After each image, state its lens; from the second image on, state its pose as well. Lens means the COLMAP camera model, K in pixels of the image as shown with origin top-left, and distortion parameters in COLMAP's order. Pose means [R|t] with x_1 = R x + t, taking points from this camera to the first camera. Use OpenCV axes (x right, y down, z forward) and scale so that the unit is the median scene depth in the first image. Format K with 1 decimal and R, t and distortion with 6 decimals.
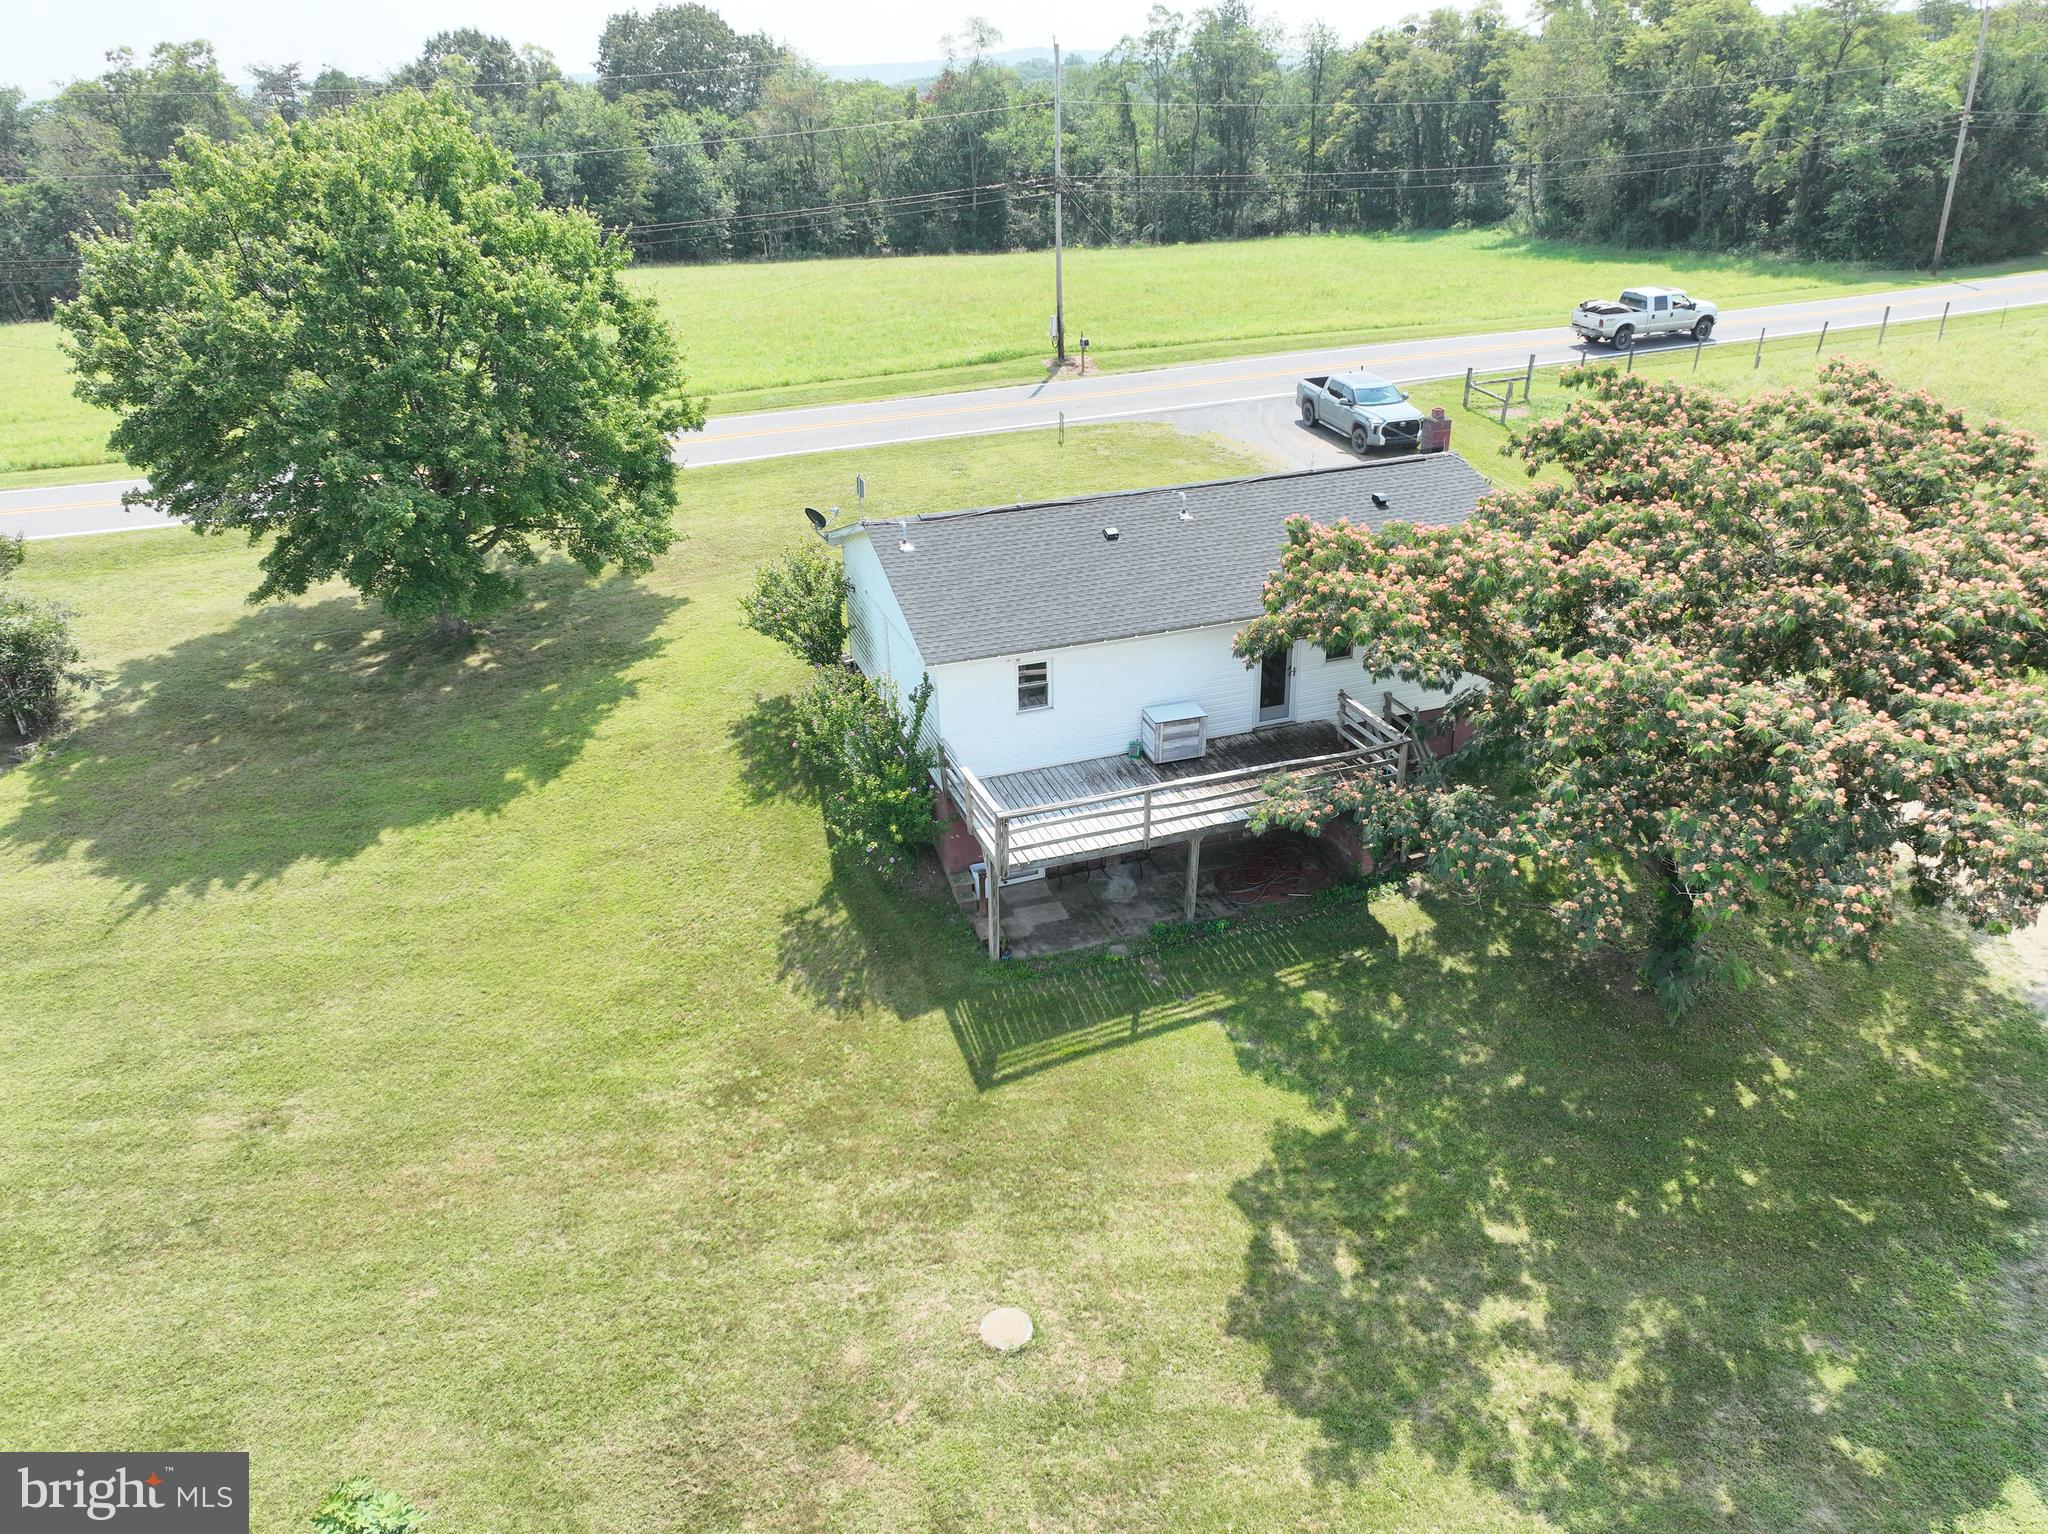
lens RADIAL K [[1441.9, 0, 1022.9], [0, 1441.9, 767.1], [0, 0, 1]] dist [-0.000669, 0.020090]
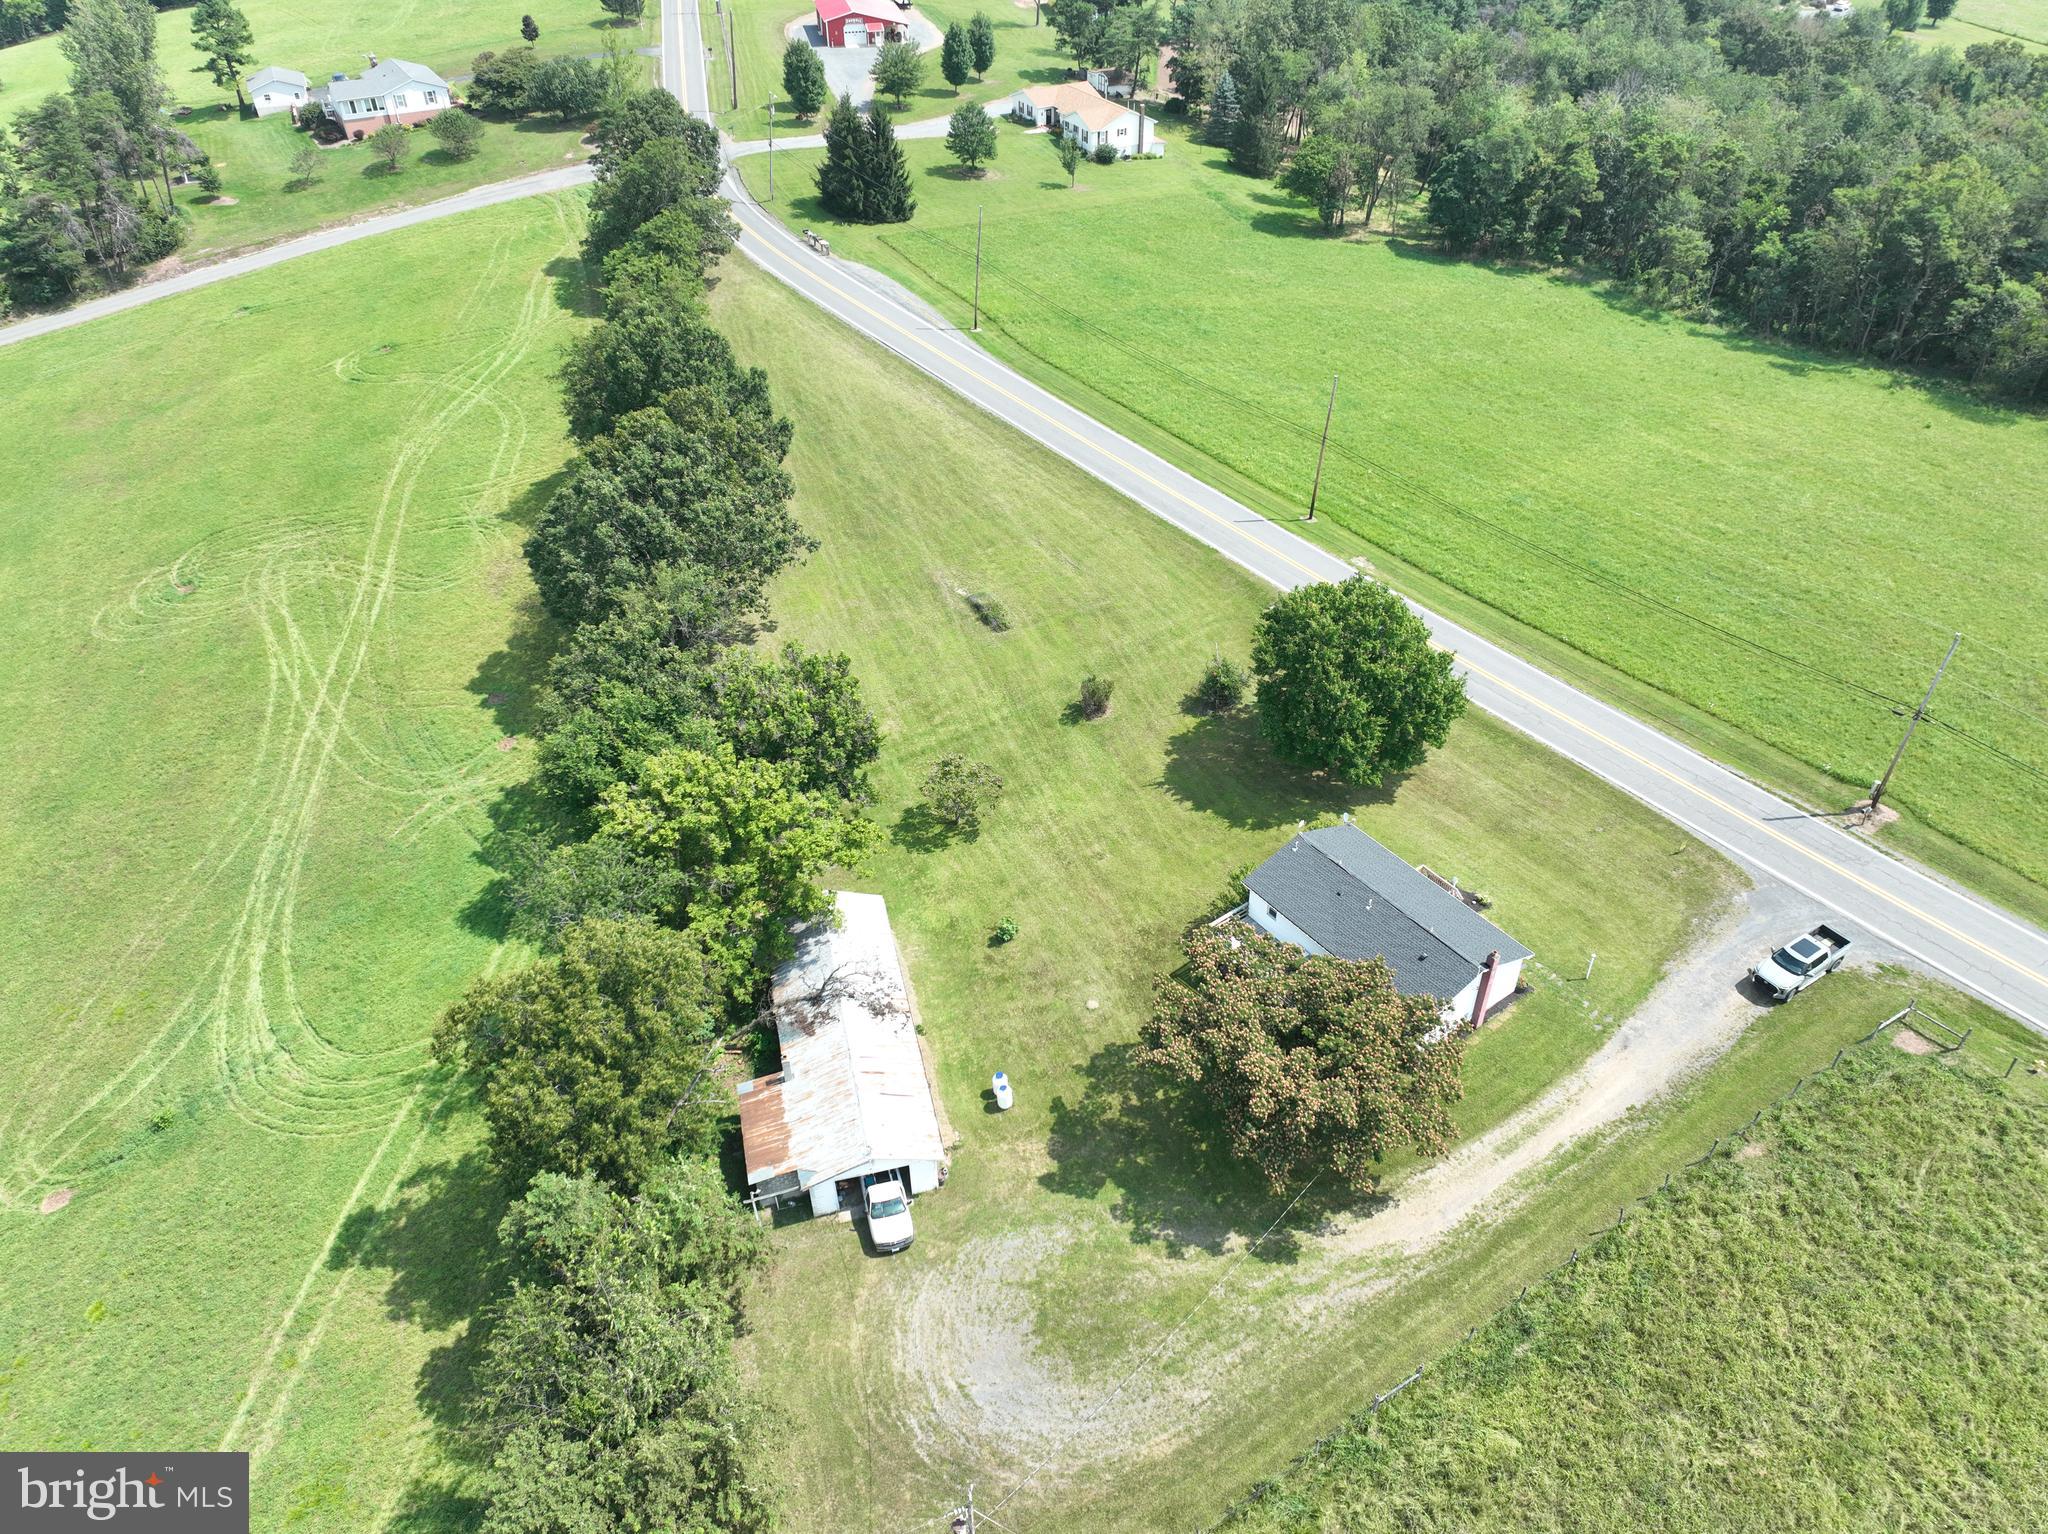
lens RADIAL K [[1441.9, 0, 1037.0], [0, 1441.9, 775.4], [0, 0, 1]] dist [-0.000669, 0.020090]
pose [[0.288383, 0.605366, -0.741867, 1.668571], [-0.411968, 0.777850, 0.474586, -1.302250], [0.864360, 0.168763, 0.473711, -0.789565]]
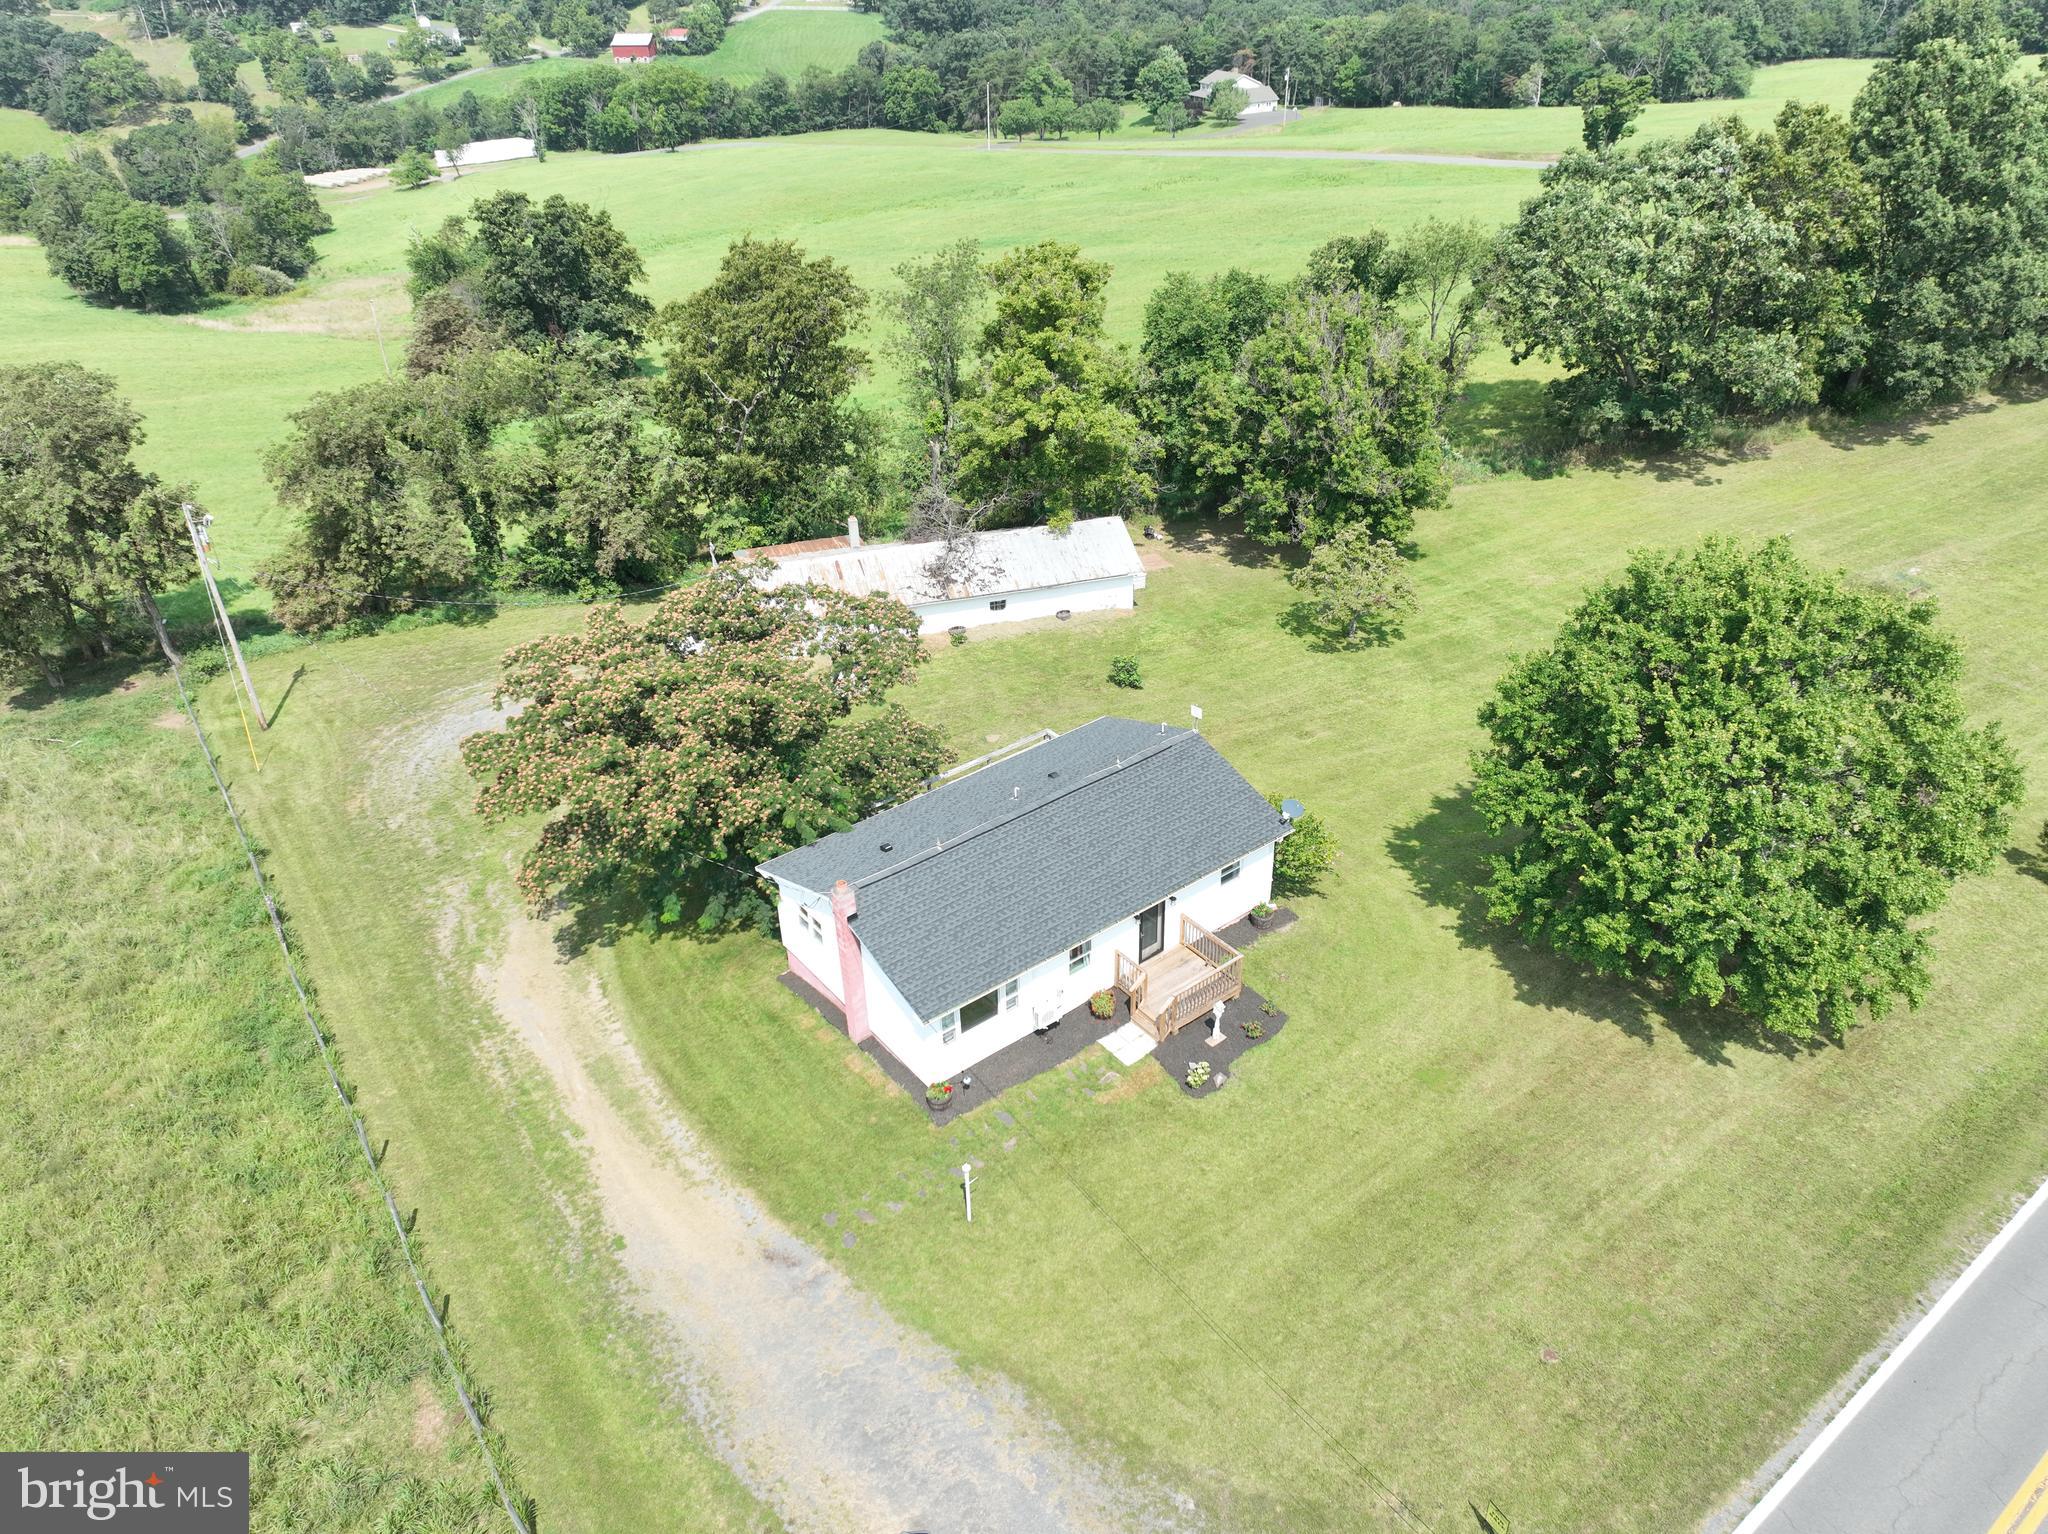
lens RADIAL K [[1441.9, 0, 1034.2], [0, 1441.9, 763.2], [0, 0, 1]] dist [-0.000669, 0.020090]
pose [[-0.944640, 0.209872, -0.252208, 0.428463], [-0.100940, 0.545507, 0.832005, -1.340987], [0.312196, 0.811404, -0.494124, 1.611249]]
